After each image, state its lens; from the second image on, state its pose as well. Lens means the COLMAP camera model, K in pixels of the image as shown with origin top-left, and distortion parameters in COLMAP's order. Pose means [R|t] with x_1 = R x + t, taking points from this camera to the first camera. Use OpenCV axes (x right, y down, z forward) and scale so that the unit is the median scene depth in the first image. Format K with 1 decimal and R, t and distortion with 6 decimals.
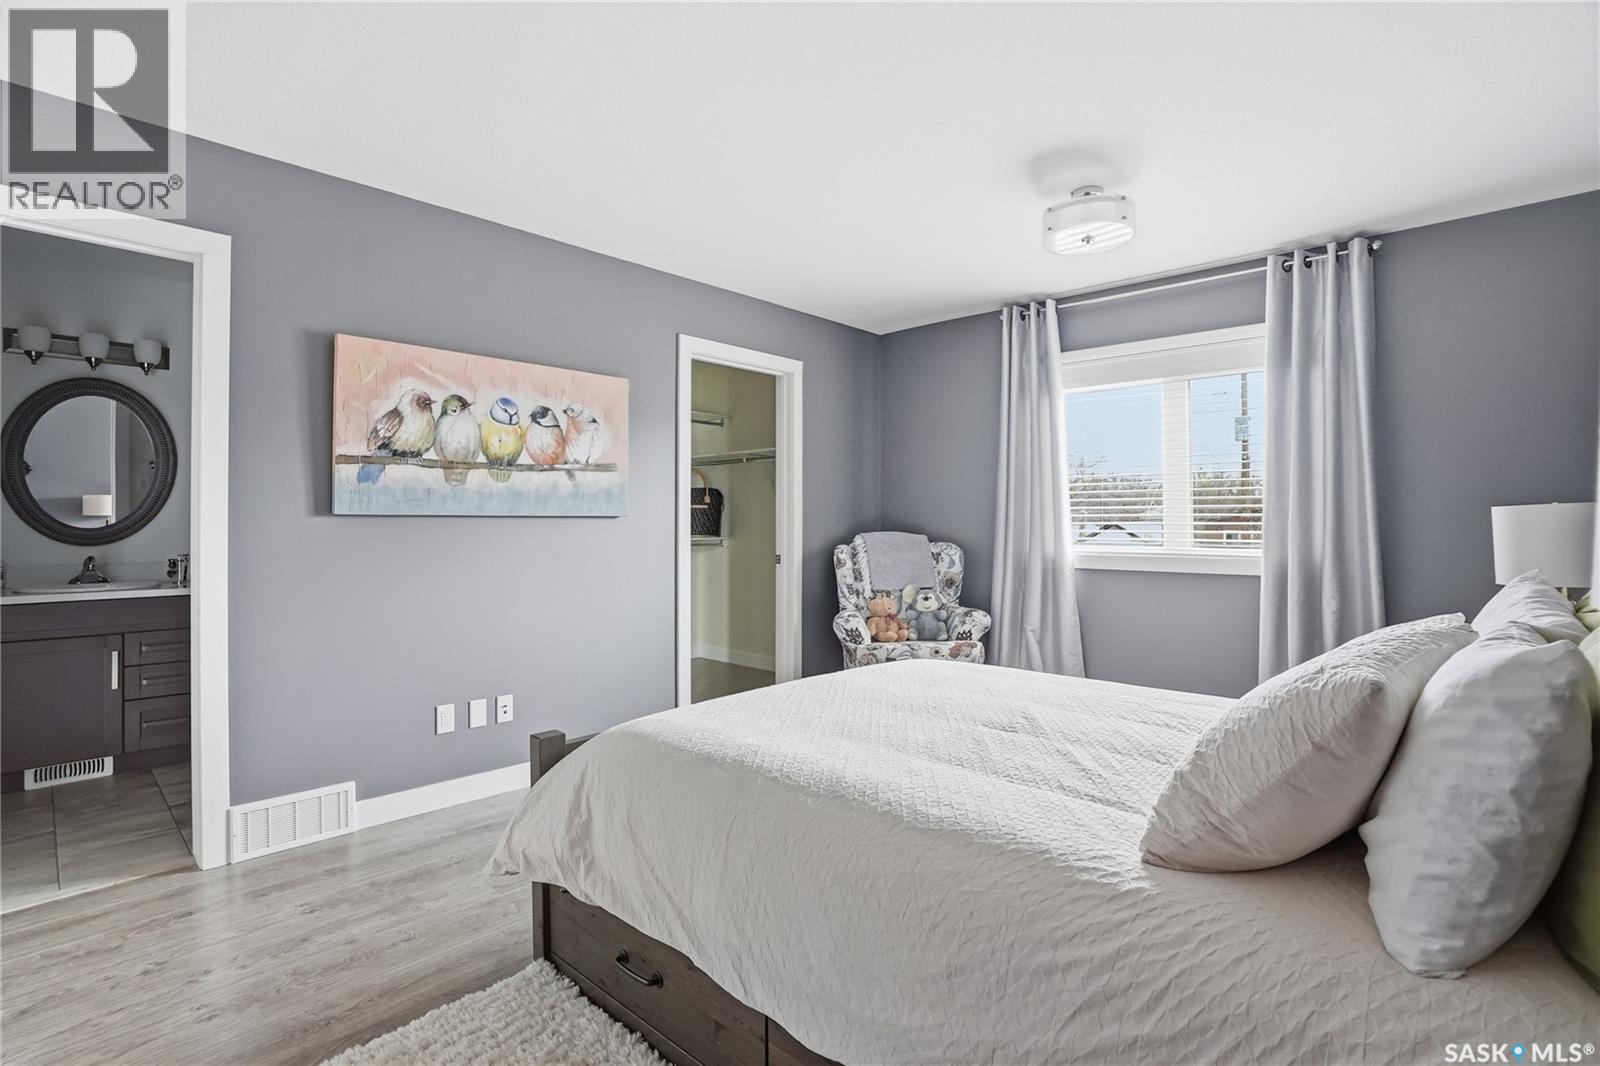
lens RADIAL K [[756.5, 0, 800.0], [0, 756.5, 533.0], [0, 0, 1]] dist [-0.062353, 0.024054]
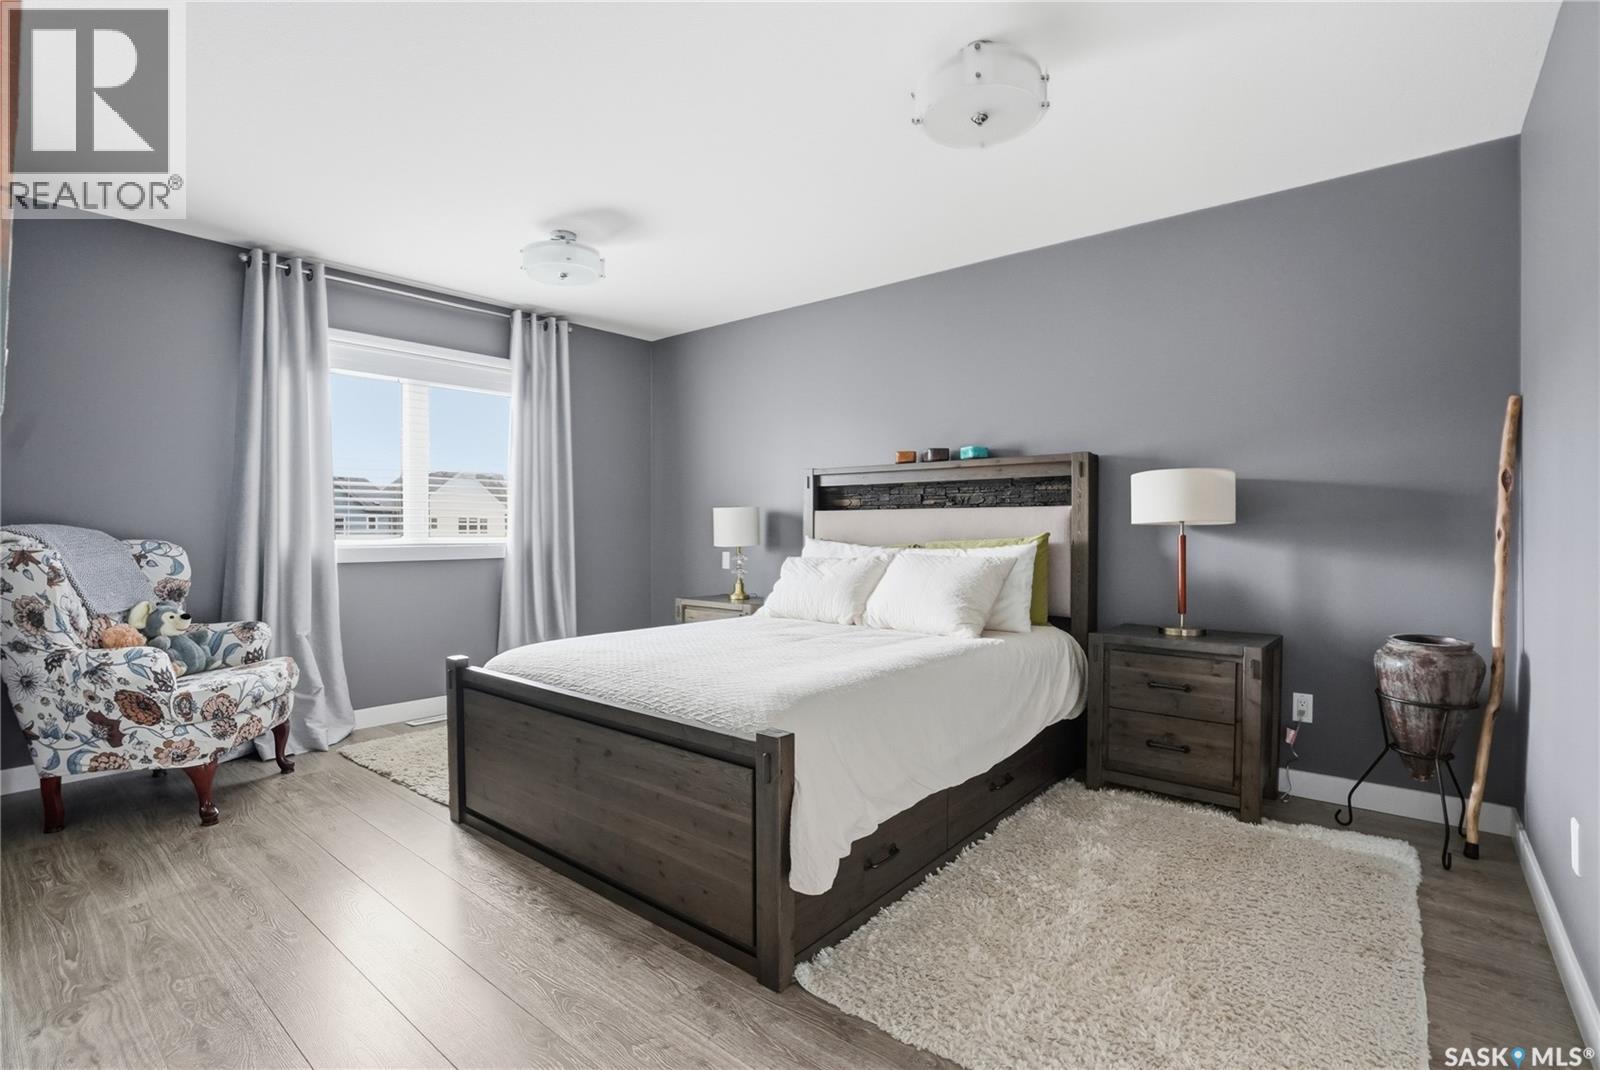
lens RADIAL K [[756.5, 0, 800.0], [0, 756.5, 535.0], [0, 0, 1]] dist [-0.062353, 0.024054]
pose [[-0.049016, -0.013256, 0.998710, -0.592911], [0.012557, 0.999825, 0.013887, 0.007449], [-0.998719, 0.013221, -0.048841, 0.479562]]
